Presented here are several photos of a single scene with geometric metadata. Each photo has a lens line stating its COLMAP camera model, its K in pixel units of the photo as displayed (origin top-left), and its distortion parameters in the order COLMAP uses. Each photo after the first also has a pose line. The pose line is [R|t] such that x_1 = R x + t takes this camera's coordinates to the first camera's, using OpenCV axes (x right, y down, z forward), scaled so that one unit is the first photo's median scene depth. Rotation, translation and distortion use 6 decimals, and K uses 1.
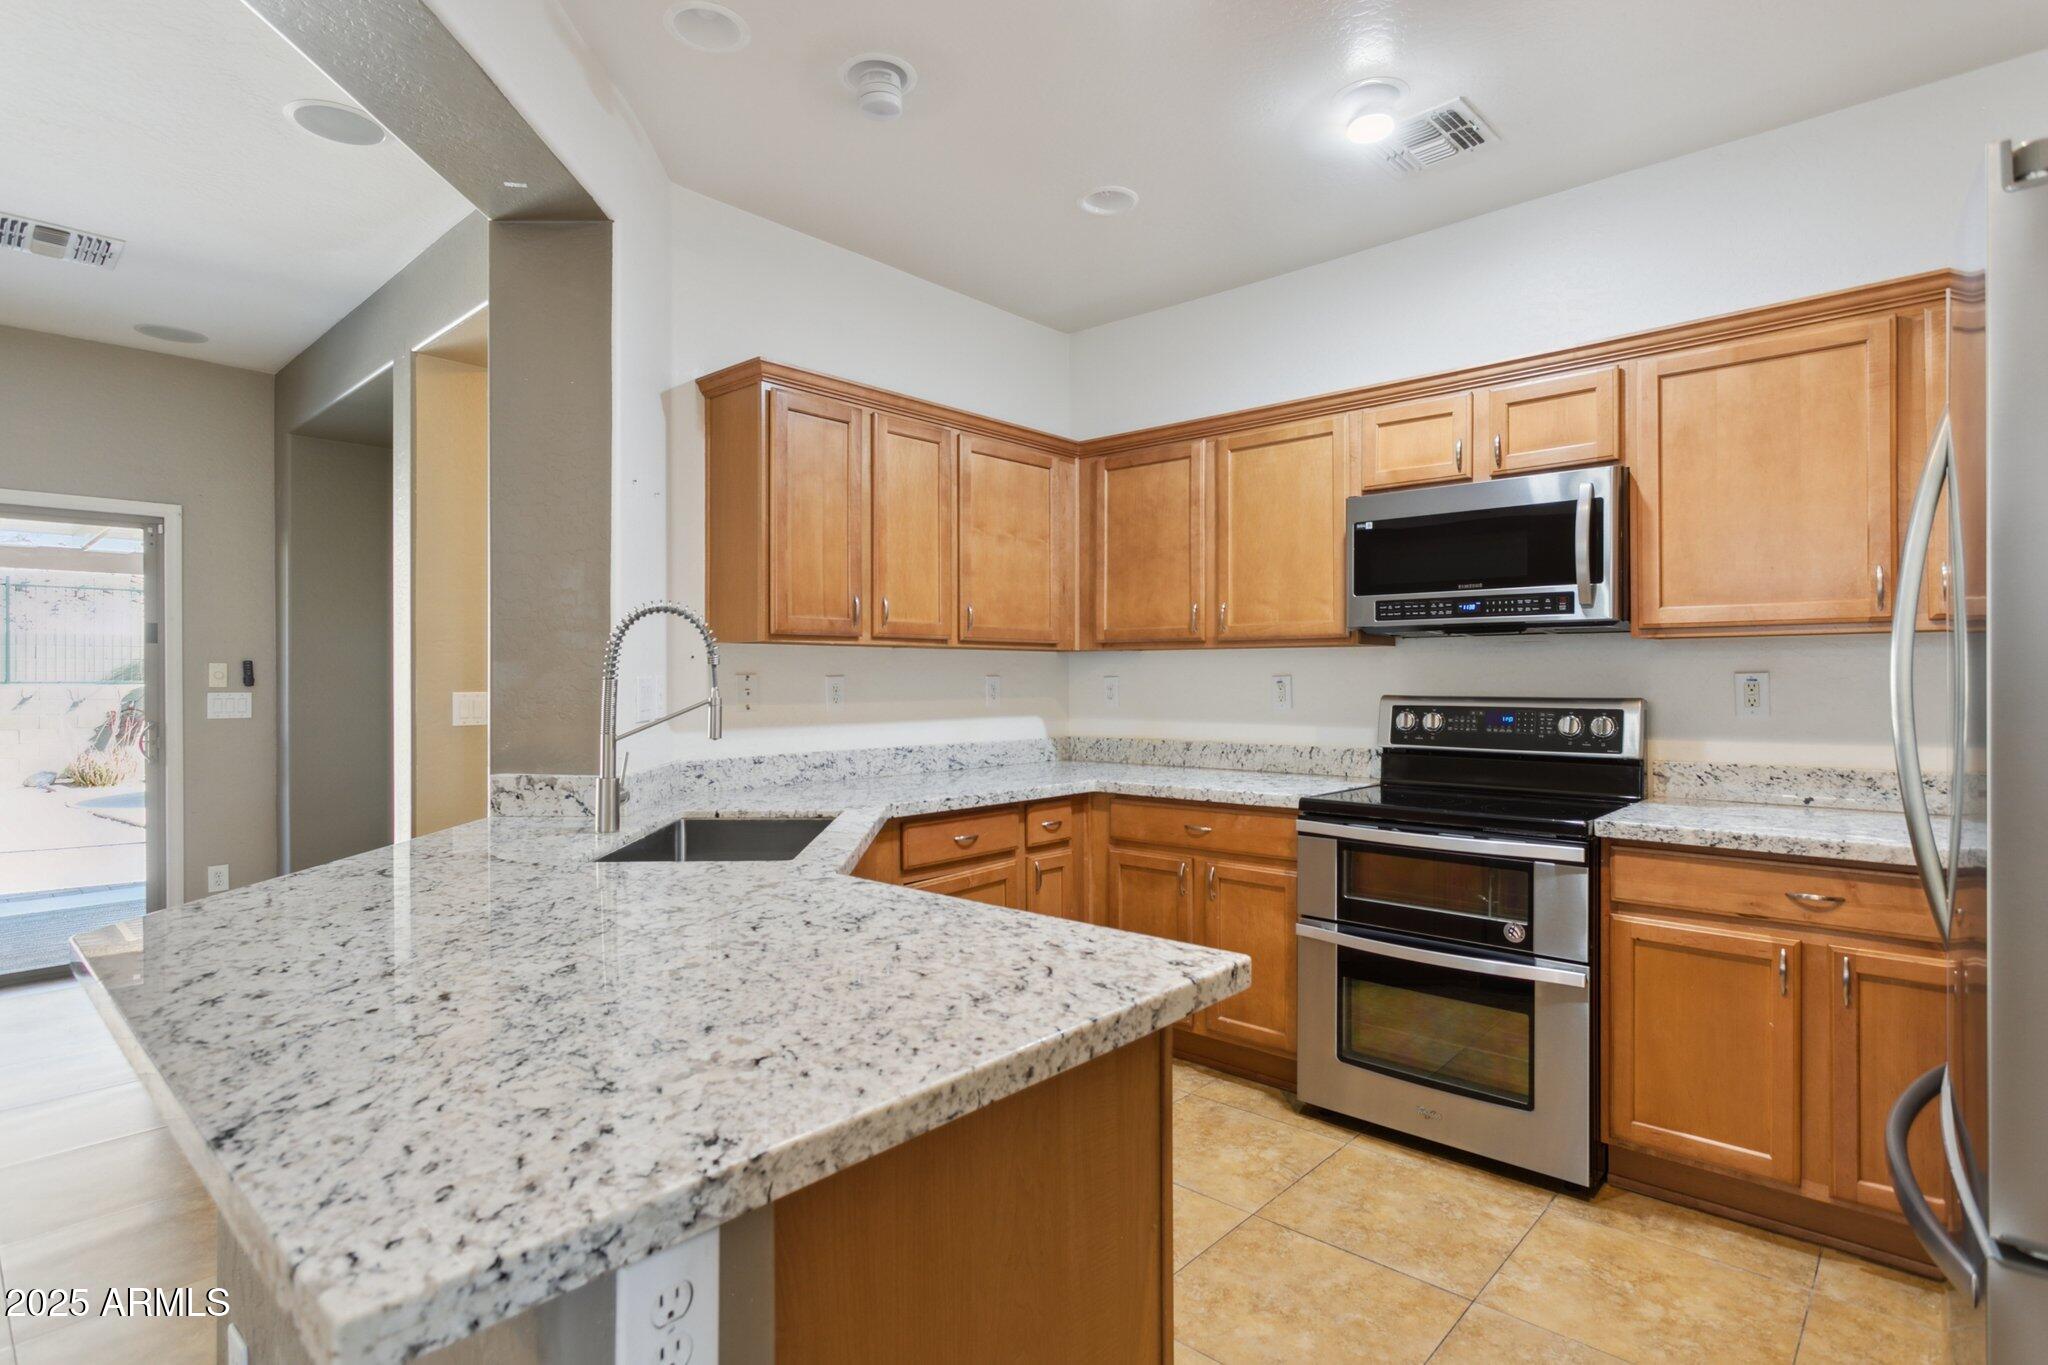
lens RADIAL K [[1030.7, 0, 1031.9], [0, 1030.7, 672.4], [0, 0, 1]] dist [-0.008174, 0.004483]
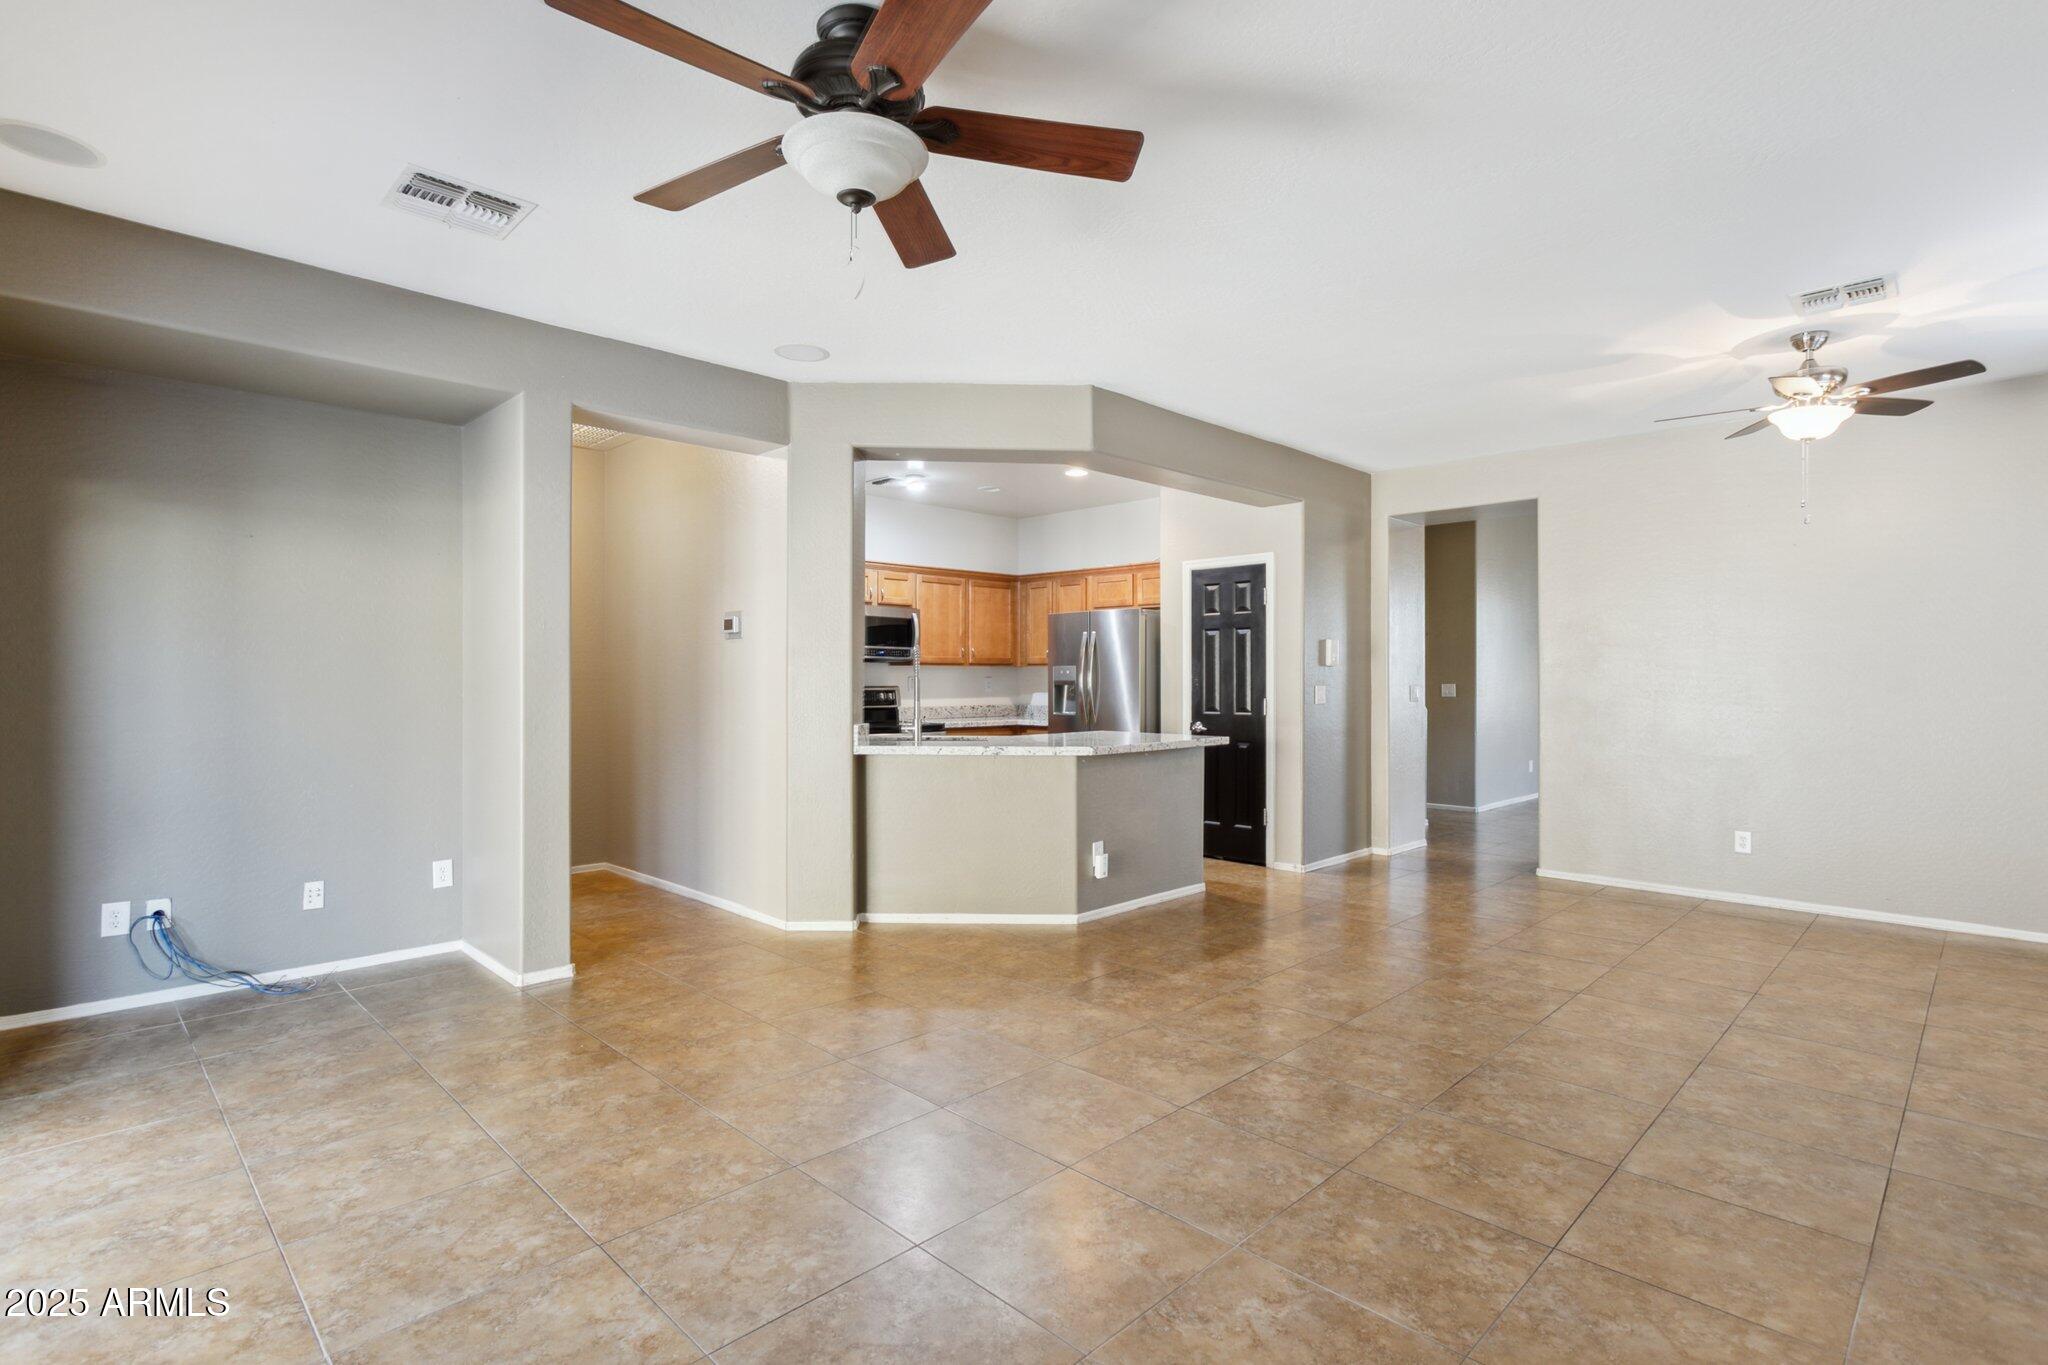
lens RADIAL K [[976.3, 0, 1034.4], [0, 976.3, 684.7], [0, 0, 1]] dist [0.006437, 0.000041]
pose [[0.031510, -0.002094, 0.999501, -1.937325], [-0.007966, 0.999966, 0.002346, 0.011535], [-0.999472, -0.008036, 0.031492, 0.483654]]
